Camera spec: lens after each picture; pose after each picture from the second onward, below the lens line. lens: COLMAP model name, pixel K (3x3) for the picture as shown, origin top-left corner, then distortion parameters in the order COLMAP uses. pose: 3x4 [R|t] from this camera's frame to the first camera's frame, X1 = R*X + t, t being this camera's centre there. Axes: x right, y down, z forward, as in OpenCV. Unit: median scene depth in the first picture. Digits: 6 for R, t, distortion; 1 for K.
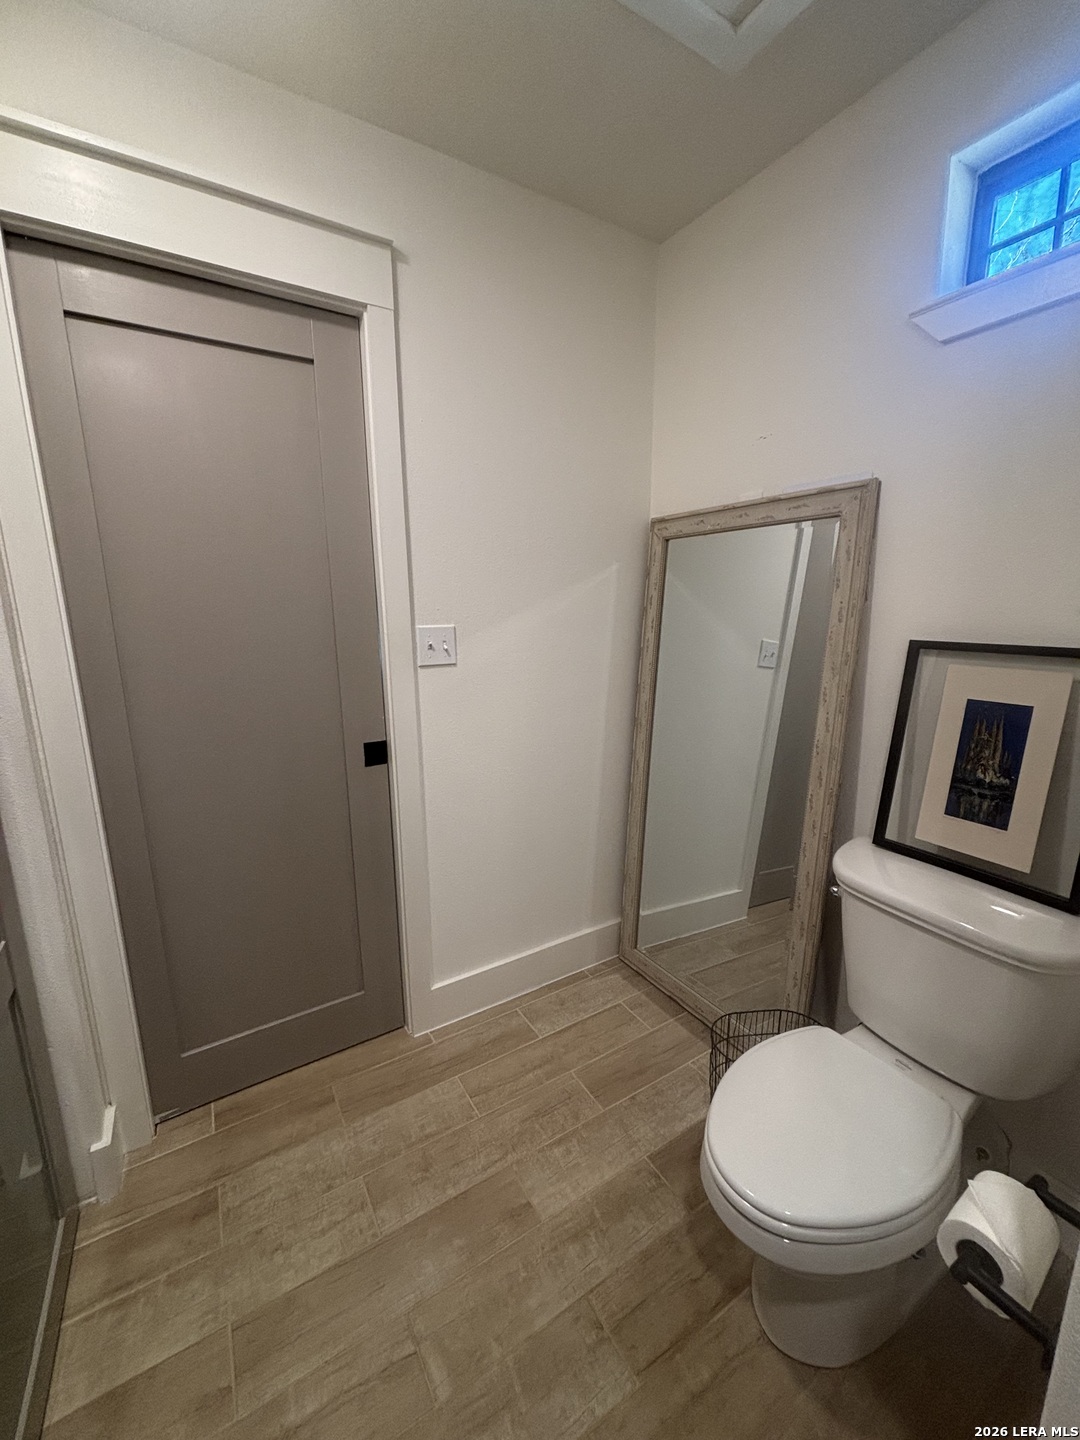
lens RADIAL K [[577.1, 0, 542.9], [0, 577.1, 718.2], [0, 0, 1]] dist [0.002442, -0.000538]
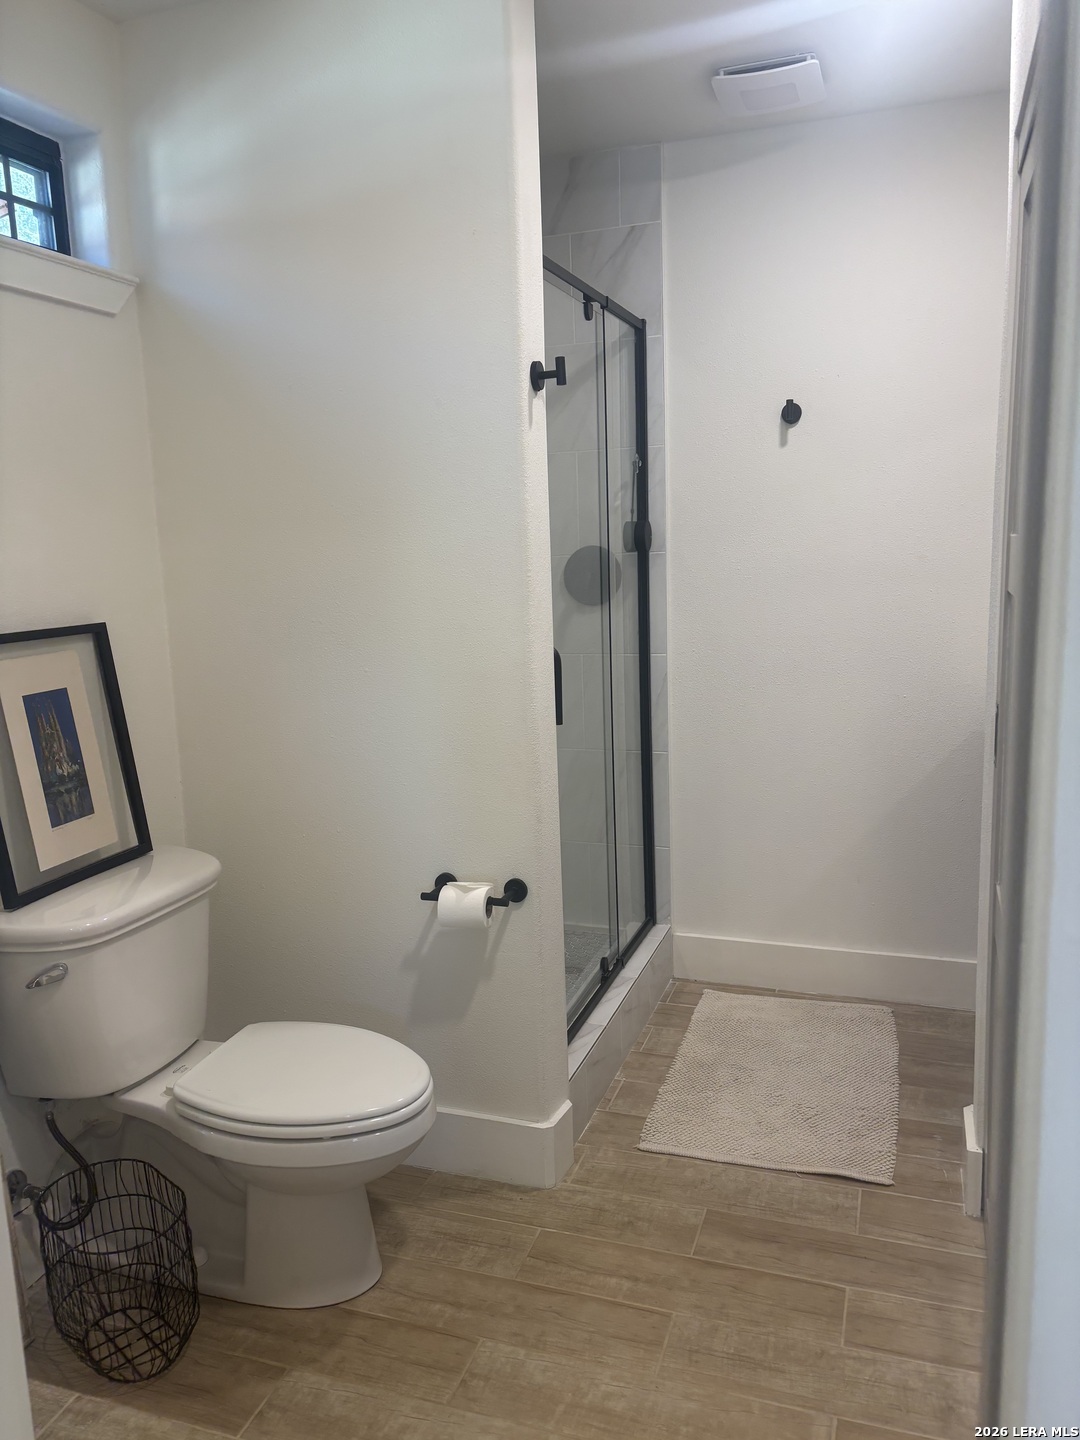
lens RADIAL K [[1083.1, 0, 541.3], [0, 1083.1, 726.2], [0, 0, 1]] dist [0.019222, -0.001842]
pose [[-0.640234, -0.099136, 0.761756, -1.026563], [0.189078, 0.940793, 0.281350, -0.305234], [-0.744547, 0.324162, -0.583583, 1.389953]]
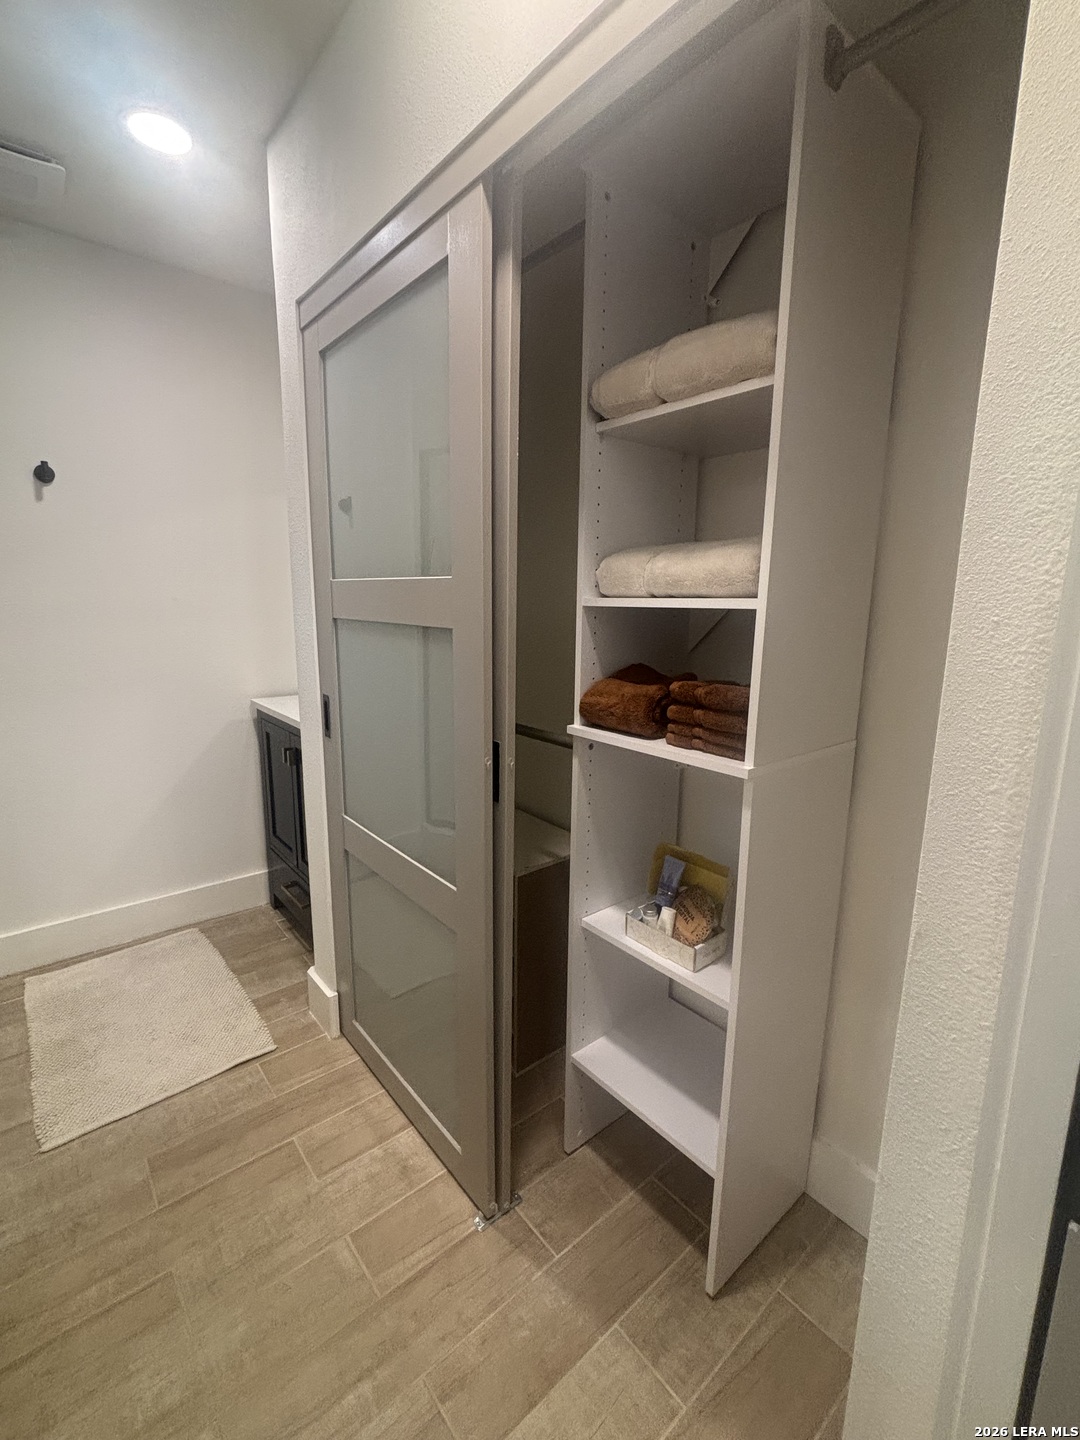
lens RADIAL K [[630.3, 0, 543.7], [0, 630.3, 716.6], [0, 0, 1]] dist [0.000218, 0.000530]
pose [[-0.988106, 0.024536, -0.151807, -0.475839], [-0.034095, 0.927665, 0.371854, -0.240817], [0.149950, 0.372607, -0.915794, 1.285834]]
